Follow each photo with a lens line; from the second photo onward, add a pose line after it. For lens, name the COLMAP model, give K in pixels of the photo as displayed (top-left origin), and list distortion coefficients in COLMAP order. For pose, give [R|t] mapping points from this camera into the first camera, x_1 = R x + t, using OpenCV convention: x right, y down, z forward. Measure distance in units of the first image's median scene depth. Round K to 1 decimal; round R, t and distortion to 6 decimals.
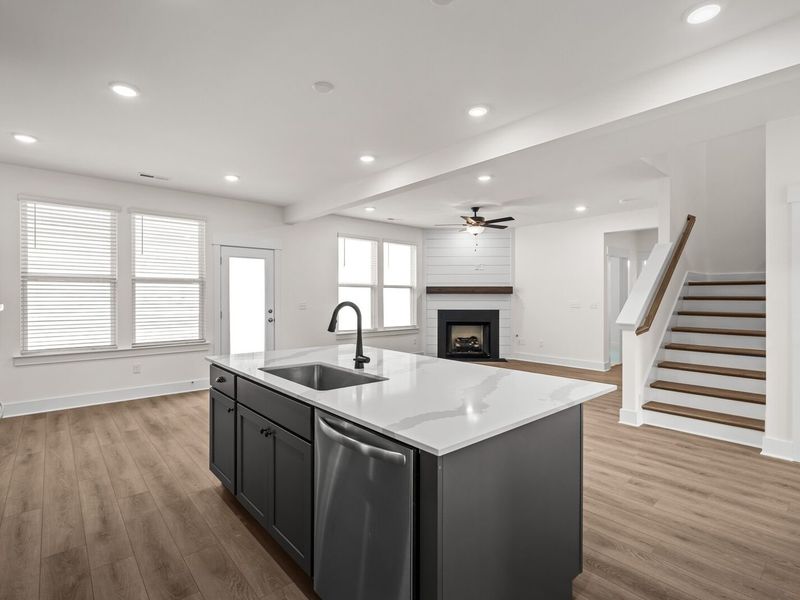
lens RADIAL K [[402.5, 0, 398.2], [0, 402.5, 297.5], [0, 0, 1]] dist [-0.000085, 0.000637]
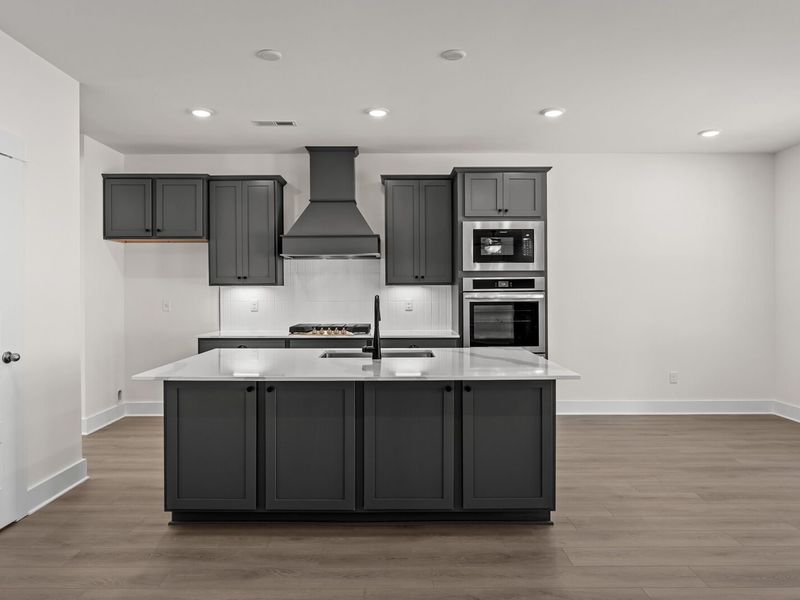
lens RADIAL K [[520.8, 0, 393.4], [0, 520.8, 297.2], [0, 0, 1]] dist [-0.003317, -0.000436]
pose [[-0.652621, 0.010199, -0.757615, 0.561874], [0.000169, 0.999911, 0.013315, -0.001020], [0.757684, 0.008562, -0.652565, 1.207962]]
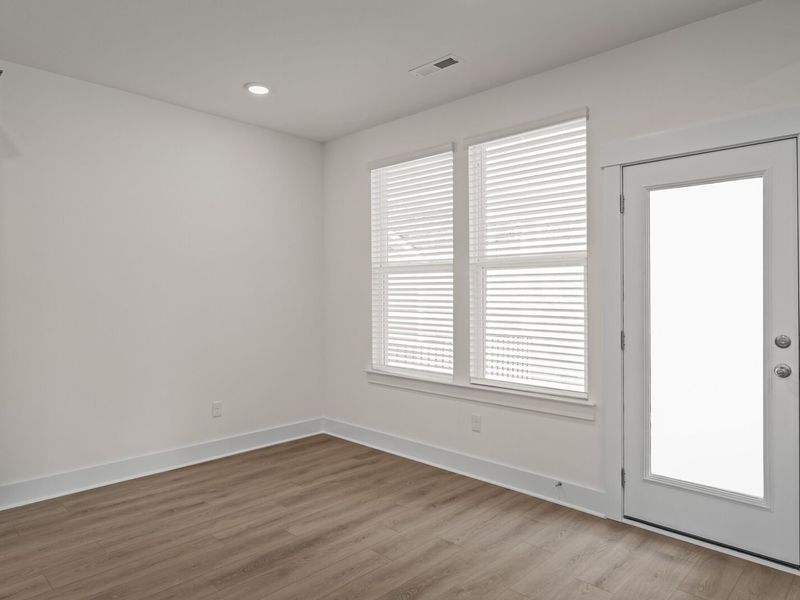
lens RADIAL K [[511.9, 0, 400.0], [0, 511.9, 300.0], [0, 0, 1]] dist [-0.004812, 0.000398]
pose [[0.088749, 0.012548, -0.995975, 0.063939], [-0.003538, 0.999918, 0.012283, -0.004035], [0.996048, 0.002433, 0.088786, 1.145099]]
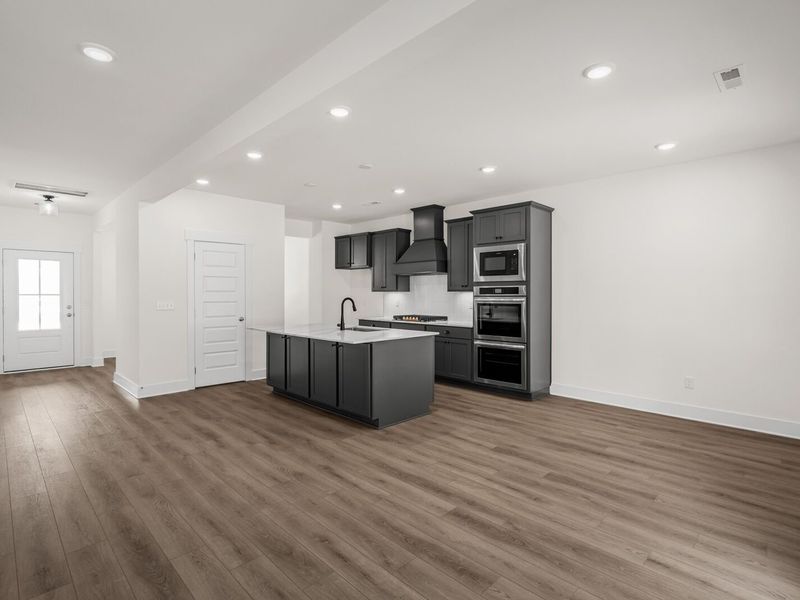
lens RADIAL K [[409.3, 0, 400.0], [0, 409.3, 300.0], [0, 0, 1]] dist [-0.001289, -0.000010]
pose [[-0.997107, 0.000038, -0.076009, -0.146876], [-0.001469, 0.999804, 0.019767, -0.012186], [0.075995, 0.019822, -0.996911, 1.945838]]
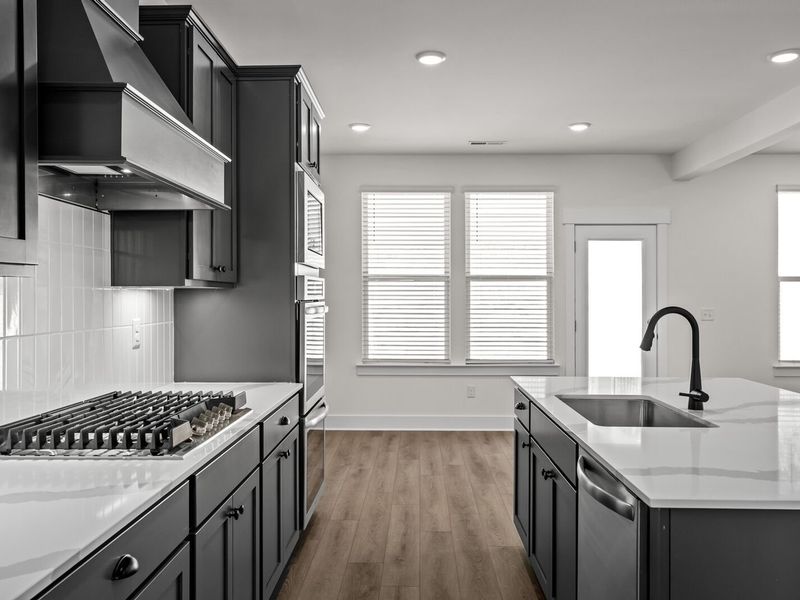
lens RADIAL K [[677.2, 0, 400.0], [0, 677.2, 300.0], [0, 0, 1]] dist [0.008626, 0.001608]
pose [[0.738178, 0.001145, -0.674606, 0.180912], [-0.001763, 0.999998, -0.000232, 0.000354], [0.674604, 0.001360, 0.738178, -0.080012]]
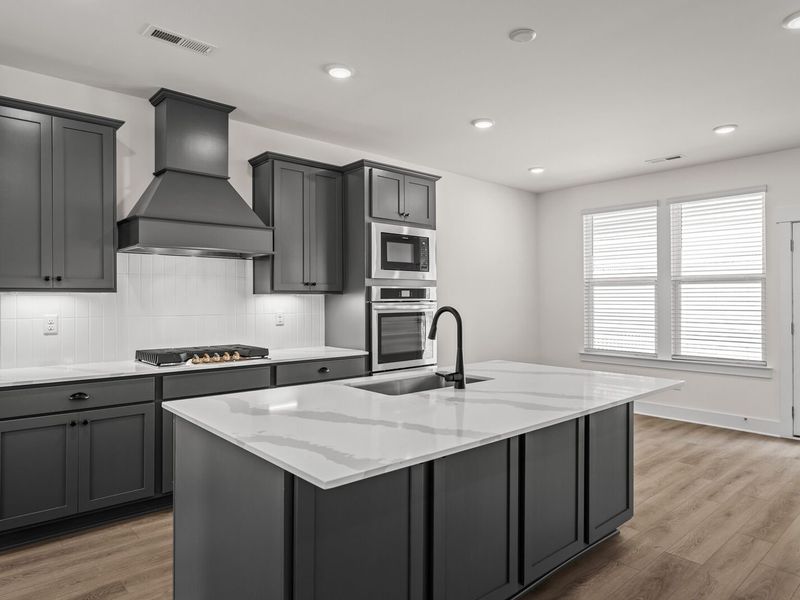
lens RADIAL K [[511.9, 0, 400.0], [0, 511.9, 300.0], [0, 0, 1]] dist [-0.004812, 0.000398]
pose [[0.014510, 0.000986, -0.999894, 0.588469], [-0.002749, 0.999996, 0.000946, -0.002913], [0.999891, 0.002735, 0.014512, 0.545145]]
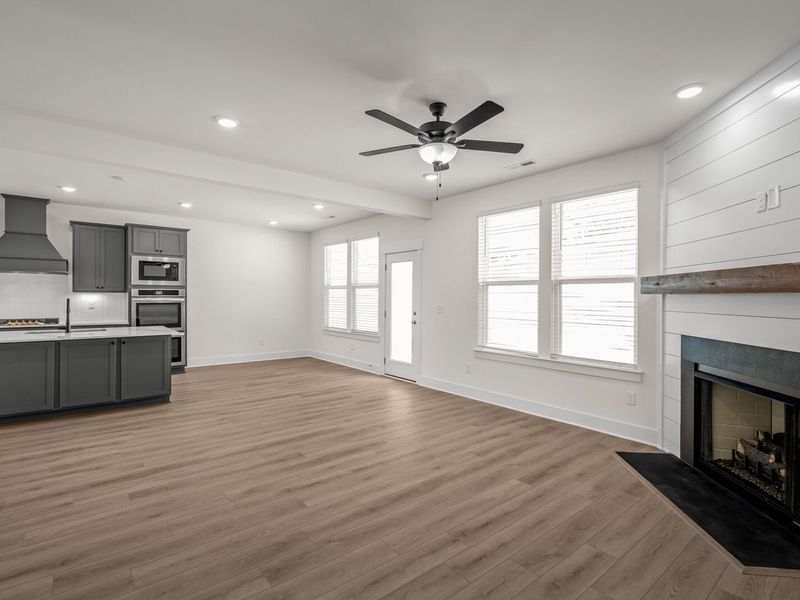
lens RADIAL K [[402.5, 0, 398.2], [0, 402.5, 297.5], [0, 0, 1]] dist [-0.000085, 0.000637]
pose [[-0.037869, 0.000378, -0.999283, 1.118967], [-0.010540, 0.999944, 0.000778, -0.007910], [0.999227, 0.010562, -0.037863, 1.679664]]
